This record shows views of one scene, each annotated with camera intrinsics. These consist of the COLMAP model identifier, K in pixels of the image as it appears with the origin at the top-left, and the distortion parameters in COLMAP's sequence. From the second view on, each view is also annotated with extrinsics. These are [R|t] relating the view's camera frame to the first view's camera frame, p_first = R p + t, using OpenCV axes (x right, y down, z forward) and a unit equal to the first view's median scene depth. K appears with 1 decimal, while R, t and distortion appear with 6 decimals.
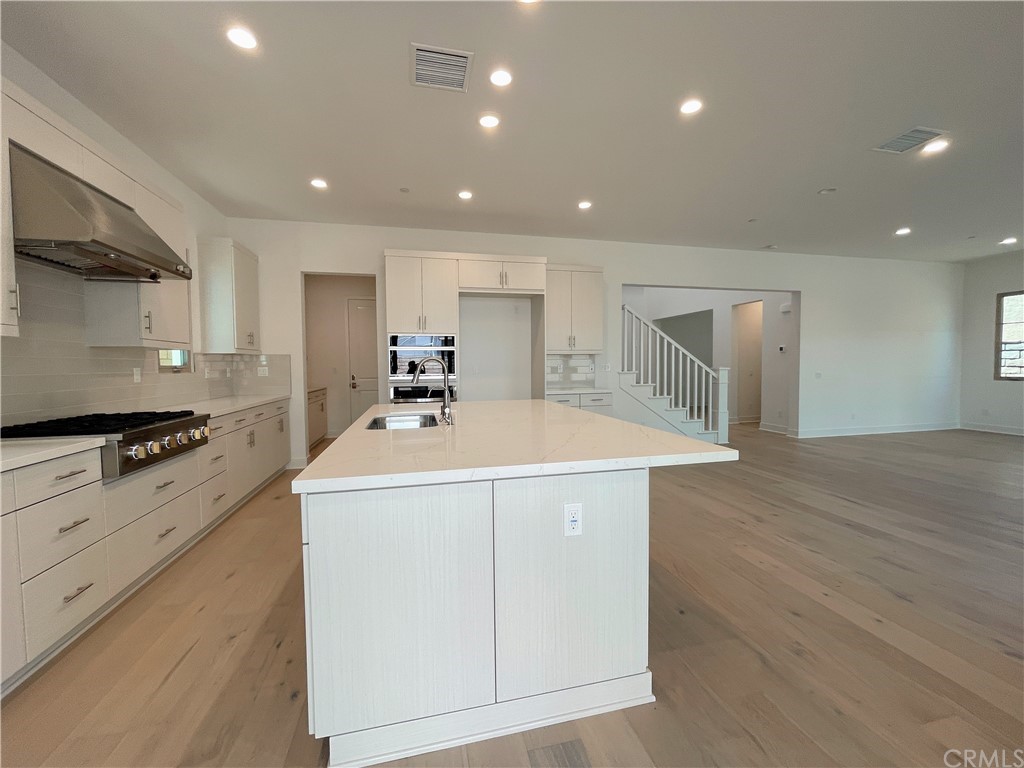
lens RADIAL K [[415.2, 0, 513.0], [0, 415.2, 381.0], [0, 0, 1]] dist [-0.002464, 0.000775]
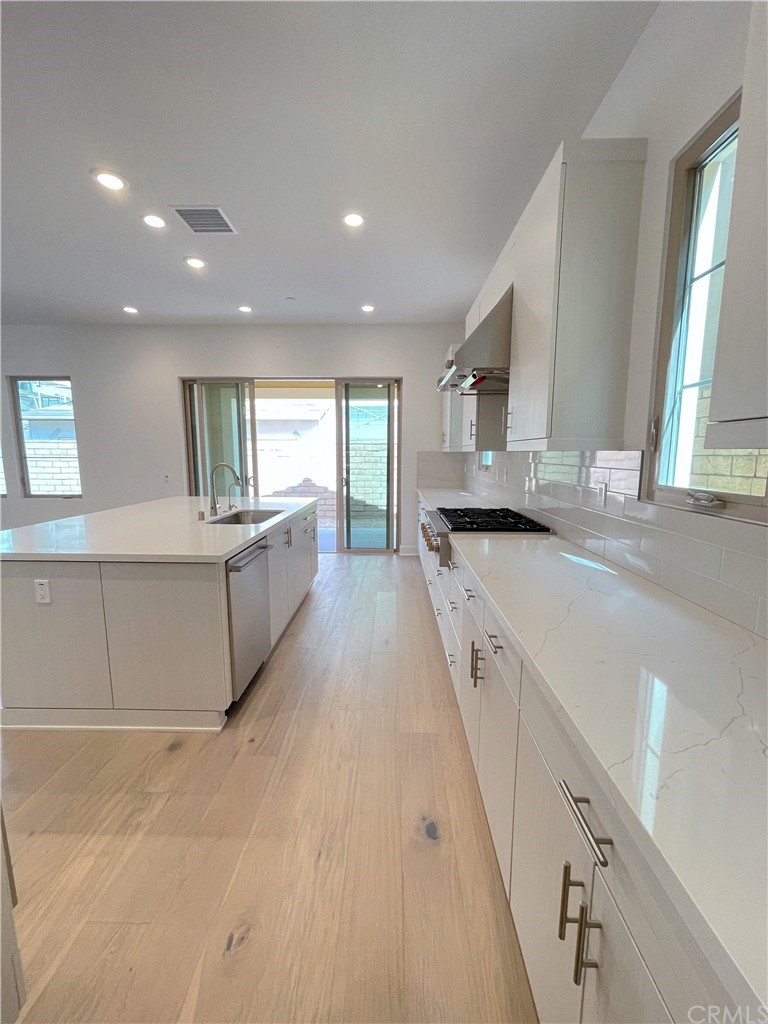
lens RADIAL K [[415.2, 0, 391.1], [0, 415.2, 508.4], [0, 0, 1]] dist [-0.002464, 0.000775]
pose [[-0.971737, -0.022430, 0.234997, -0.674168], [0.017463, 0.985918, 0.166317, -0.086760], [-0.235418, 0.165720, -0.957661, 1.459300]]
